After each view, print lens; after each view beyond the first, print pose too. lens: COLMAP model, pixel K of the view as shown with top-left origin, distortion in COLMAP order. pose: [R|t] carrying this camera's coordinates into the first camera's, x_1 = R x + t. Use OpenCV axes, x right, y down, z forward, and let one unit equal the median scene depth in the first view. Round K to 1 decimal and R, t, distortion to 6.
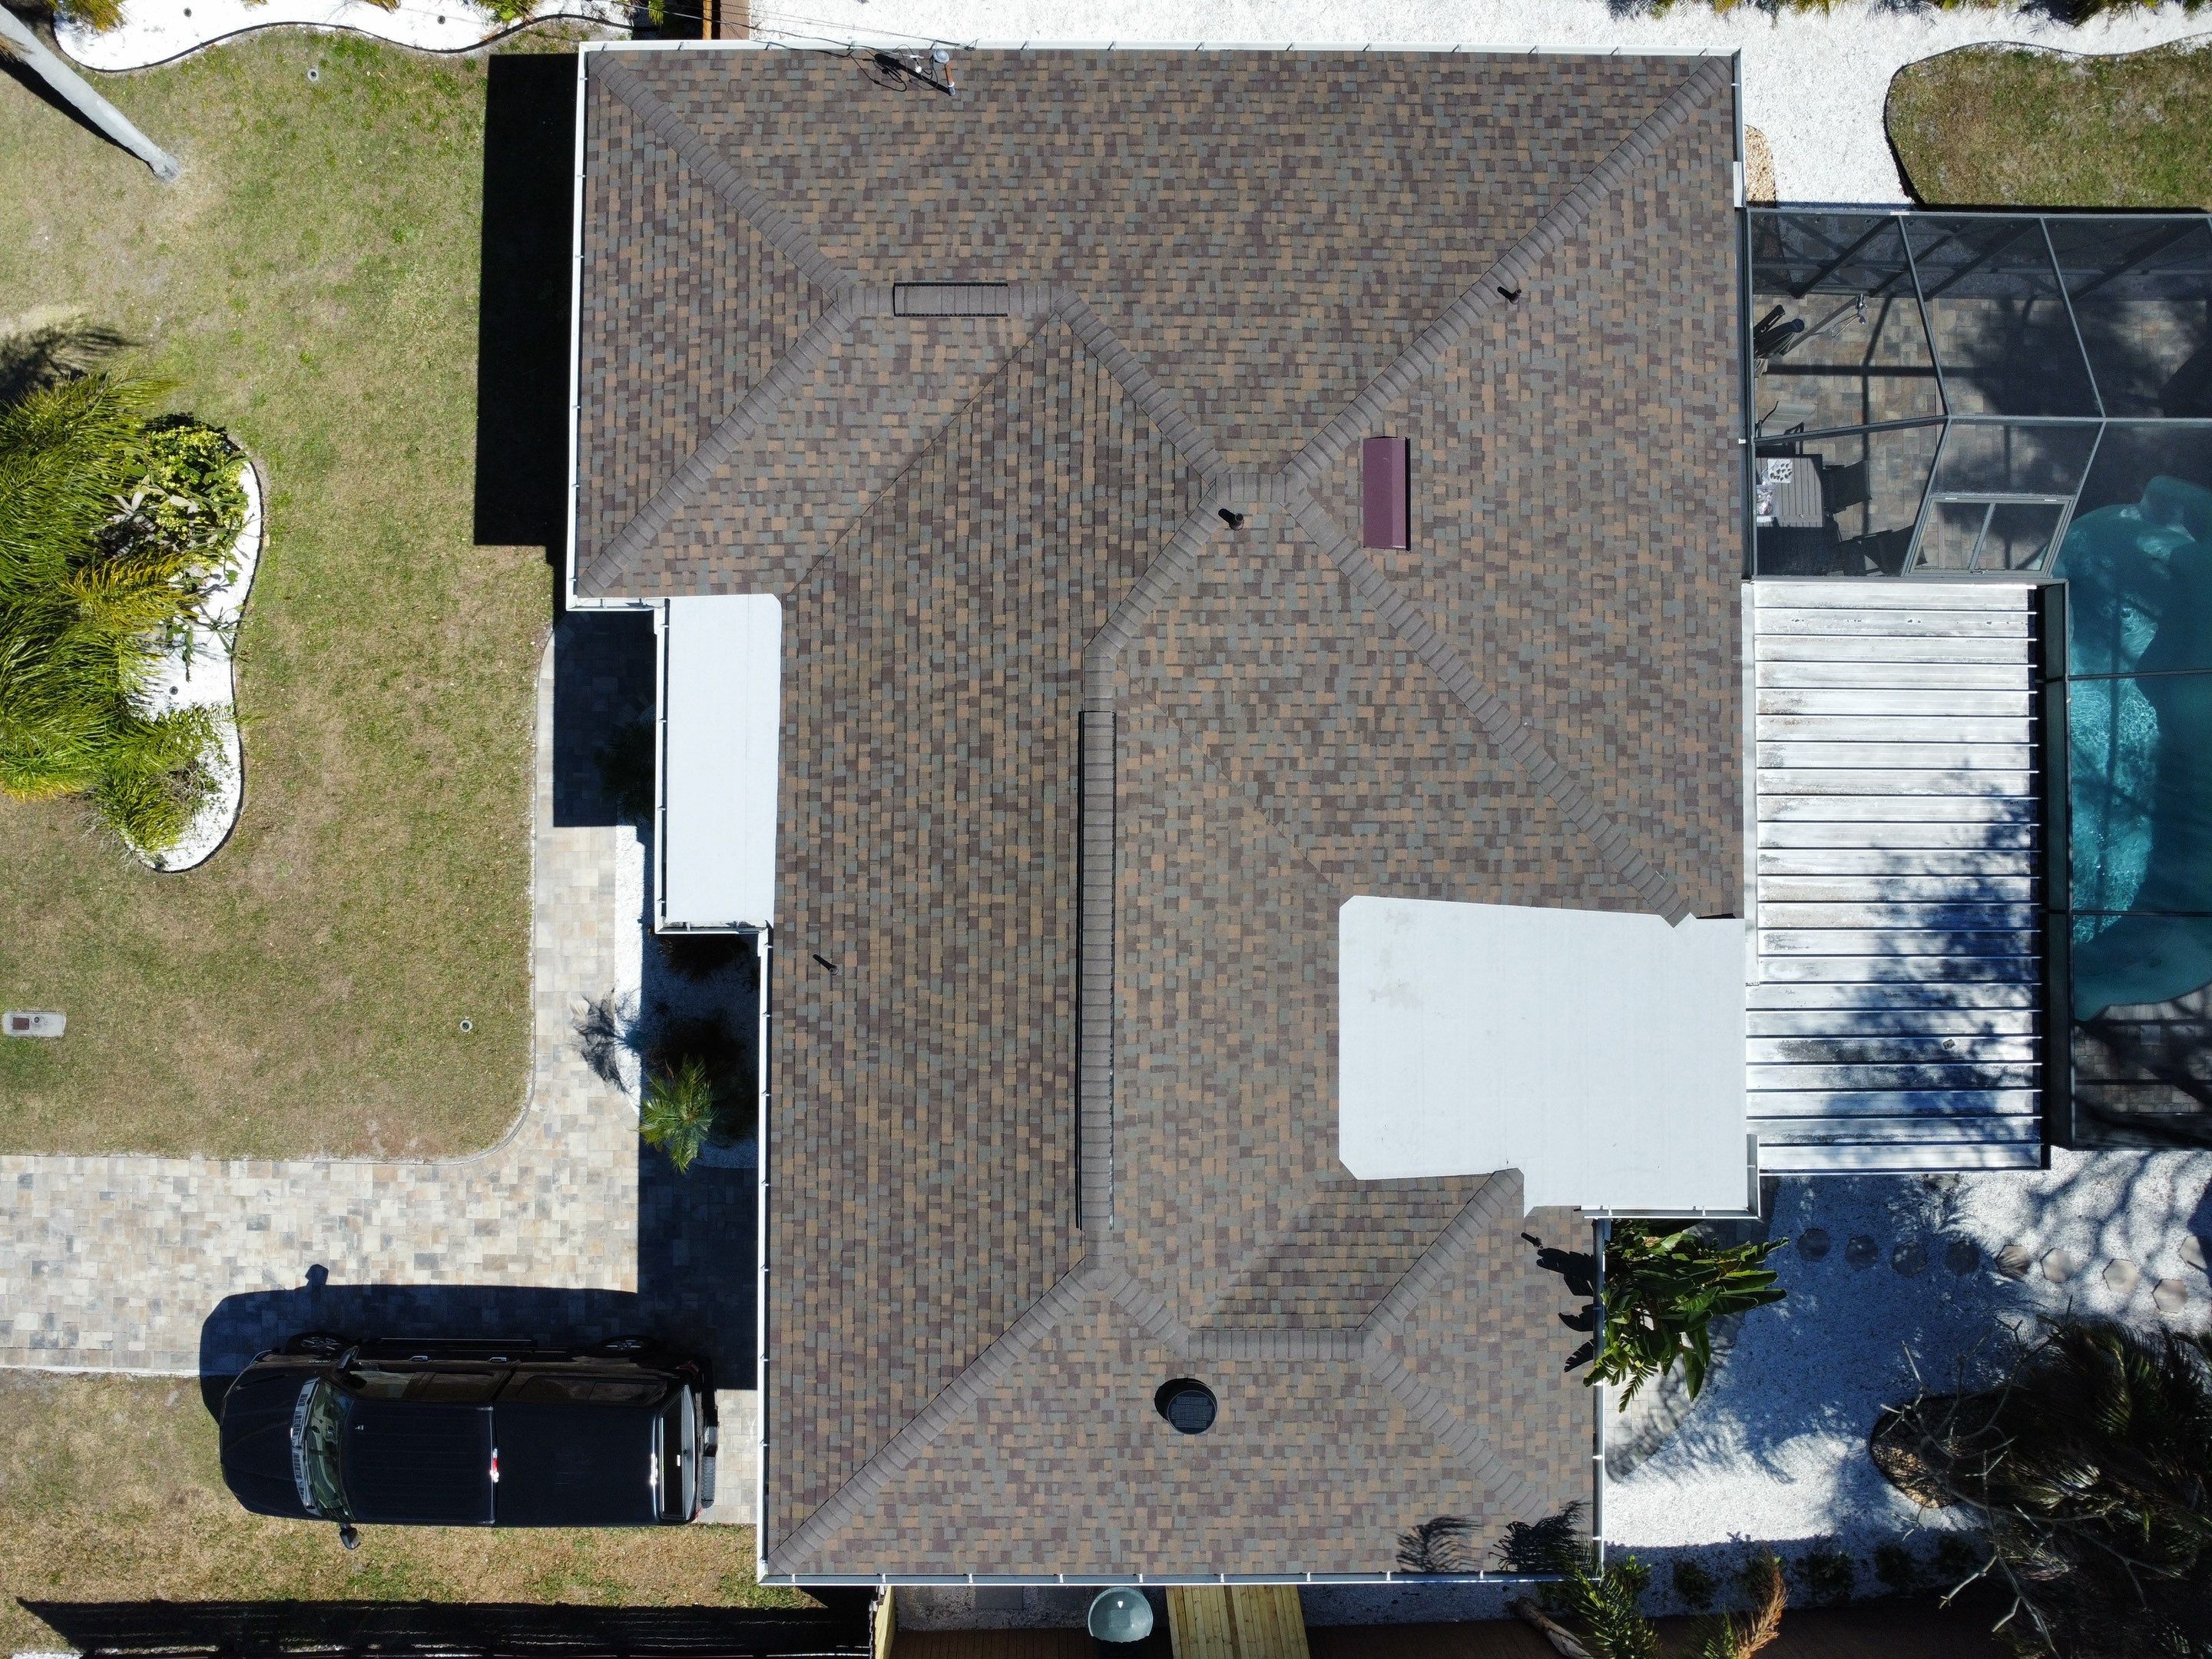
lens RADIAL K [[1605.0, 0, 1093.3], [0, 1605.0, 815.9], [0, 0, 1]] dist [-0.024311, -0.014180]
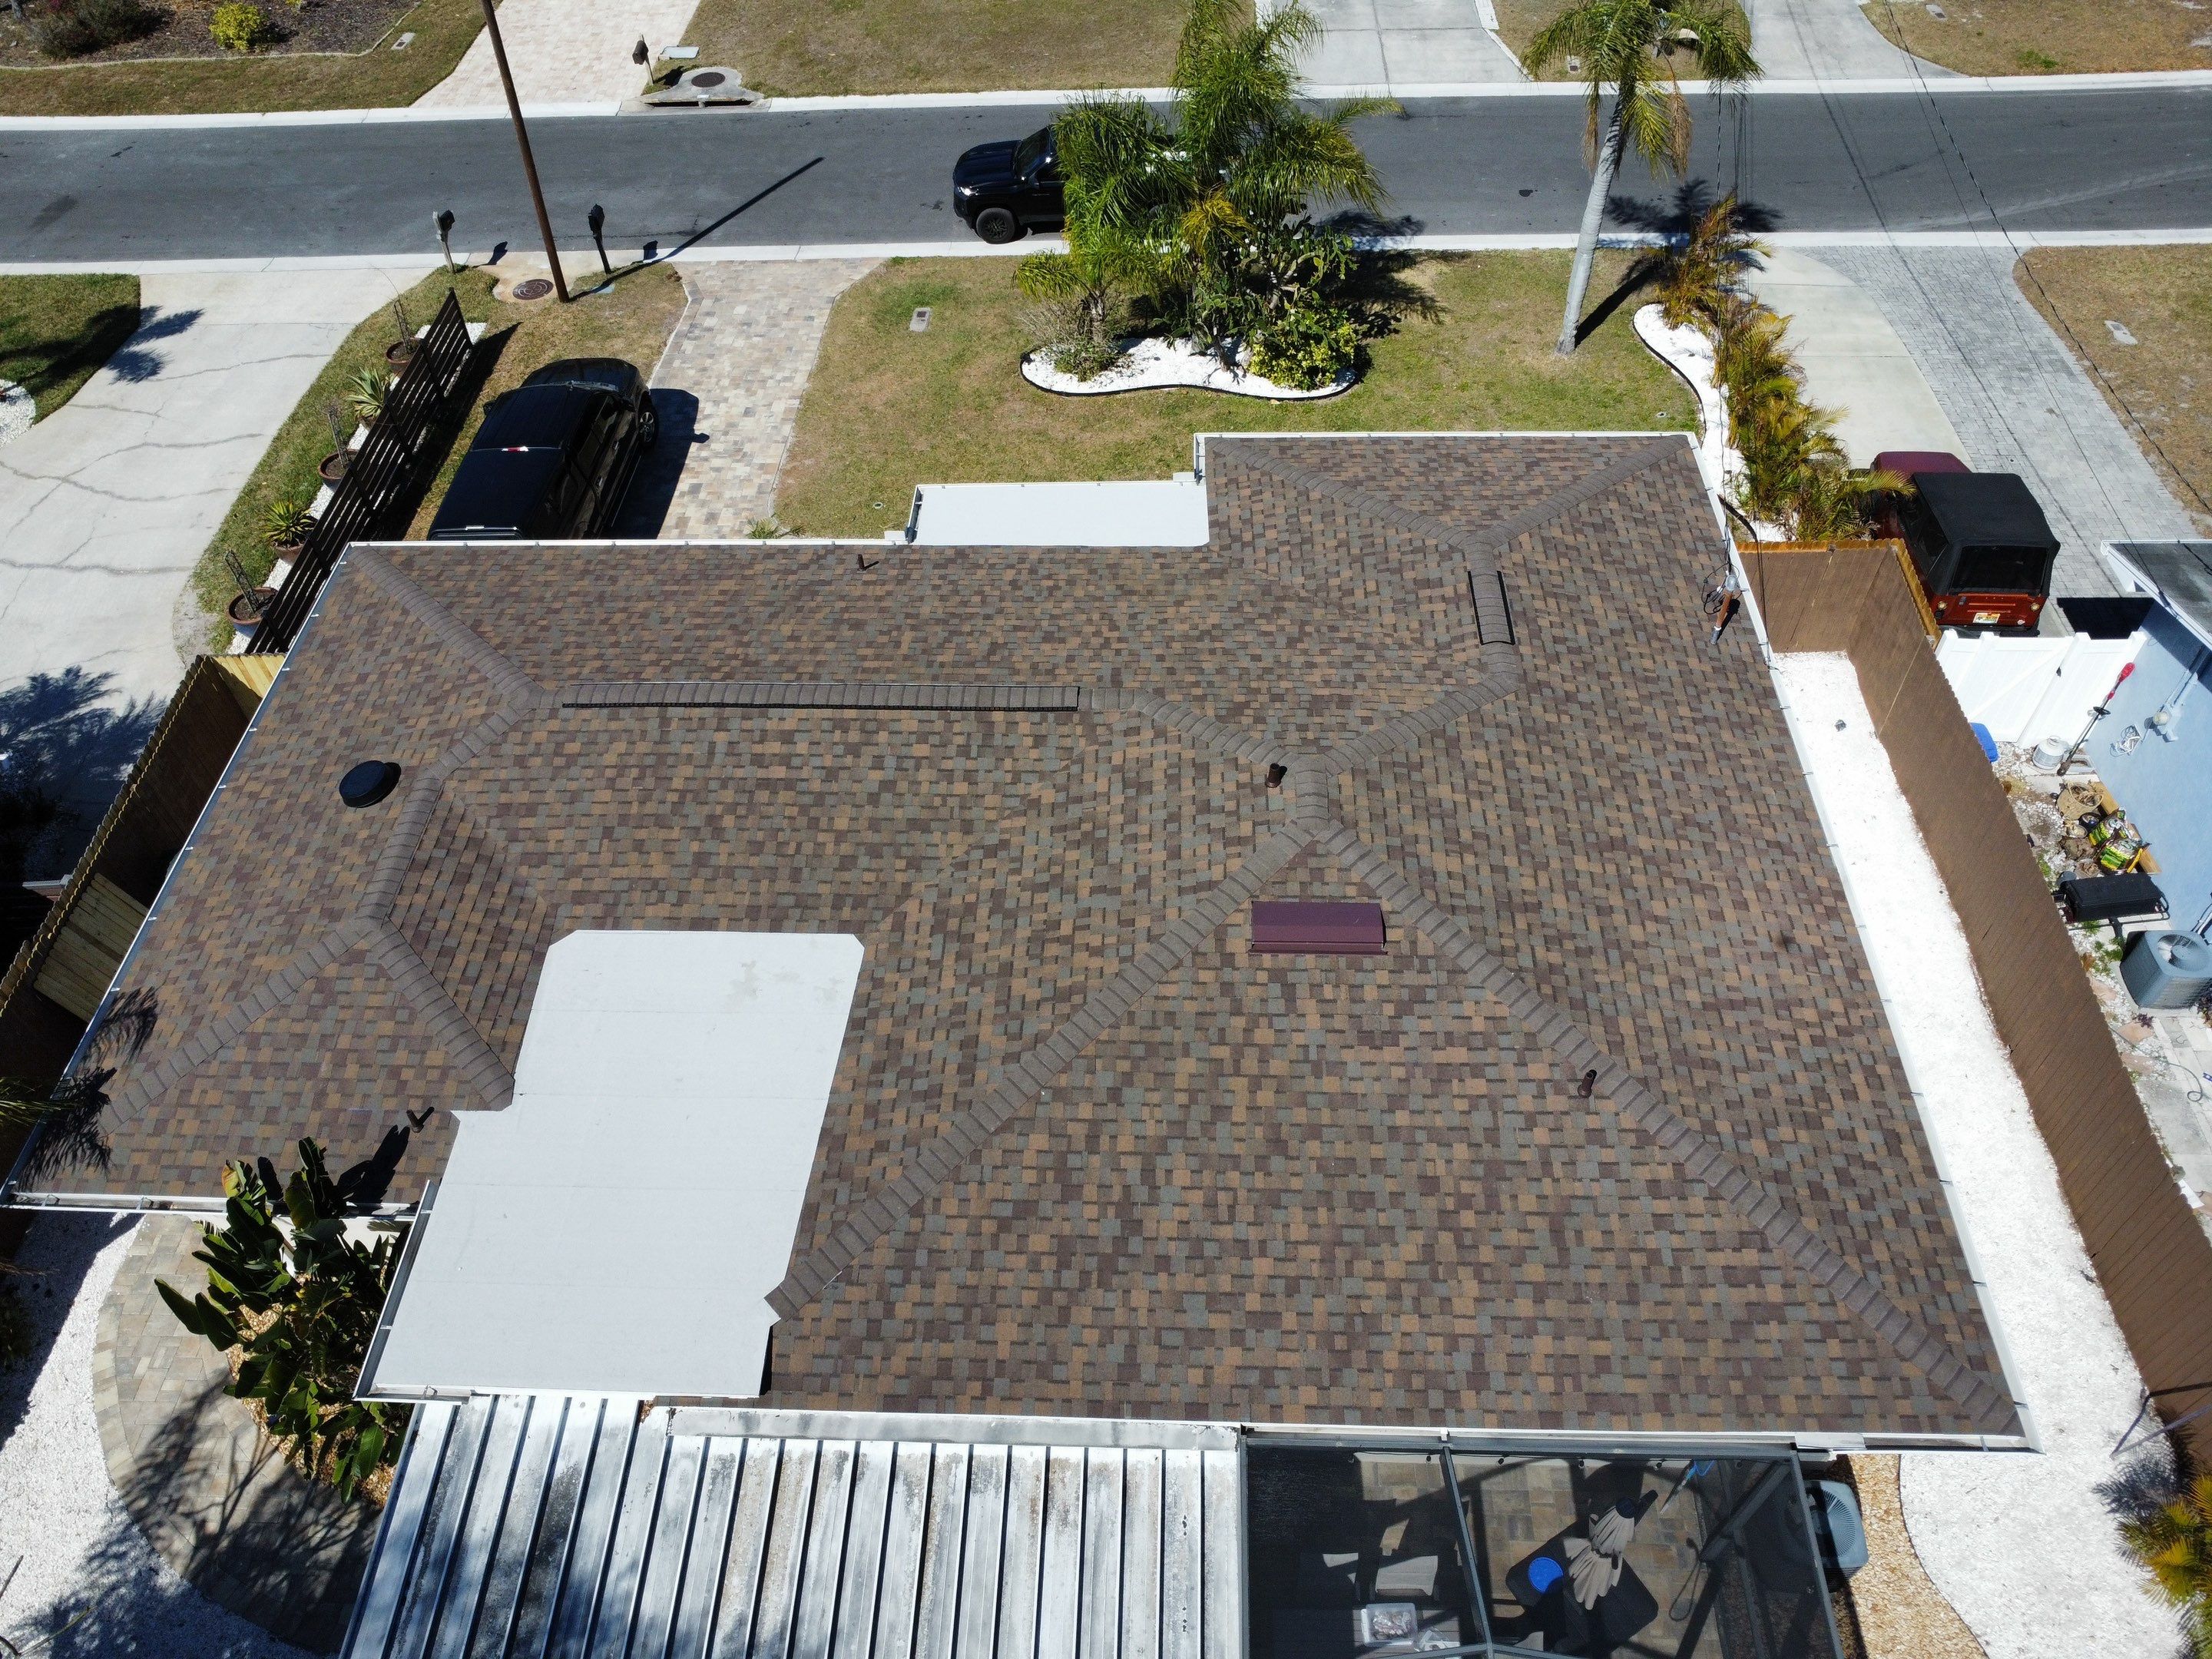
lens RADIAL K [[1605.0, 0, 1098.5], [0, 1605.0, 817.5], [0, 0, 1]] dist [-0.024311, -0.014180]
pose [[-0.039192, 0.745220, -0.665666, 0.680724], [-0.996944, 0.015891, 0.076487, -0.144766], [0.067578, 0.666629, 0.742320, 0.305420]]
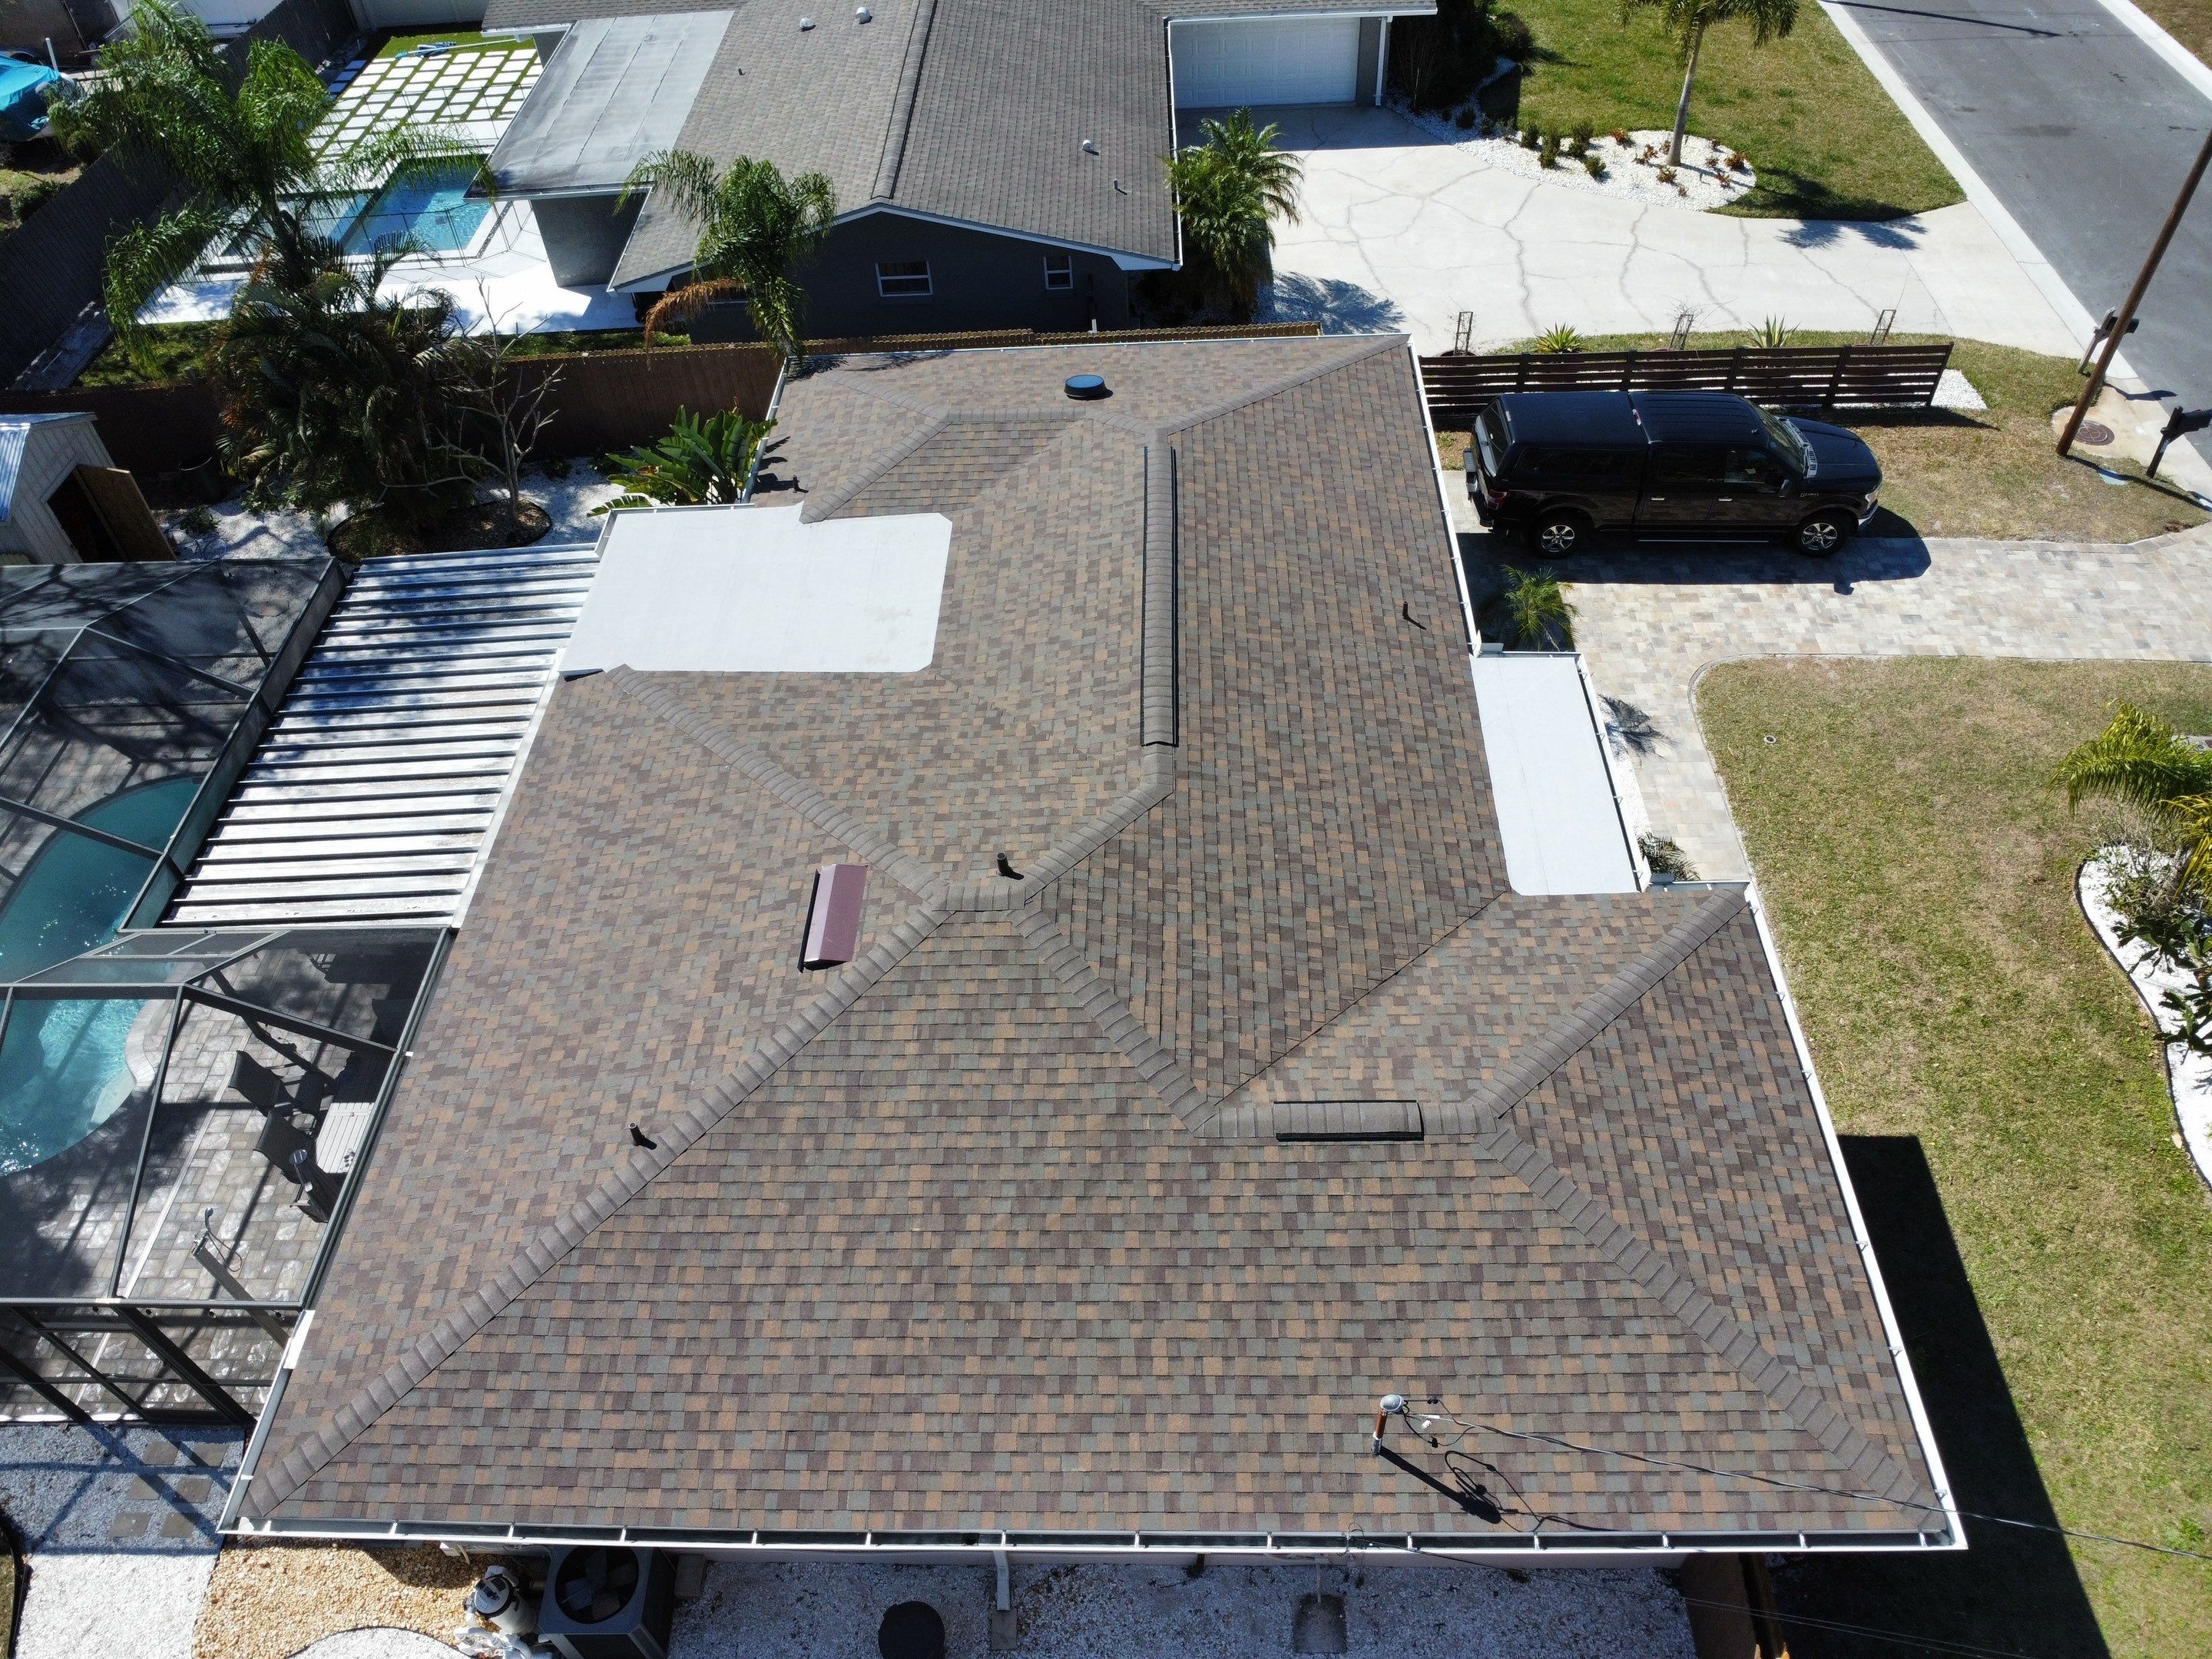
lens RADIAL K [[1605.0, 0, 1097.0], [0, 1605.0, 817.2], [0, 0, 1]] dist [-0.024311, -0.014180]
pose [[-0.998528, 0.016268, 0.051738, -0.009161], [0.025346, -0.703398, 0.710344, -0.755953], [0.047949, 0.710610, 0.701951, 0.328346]]
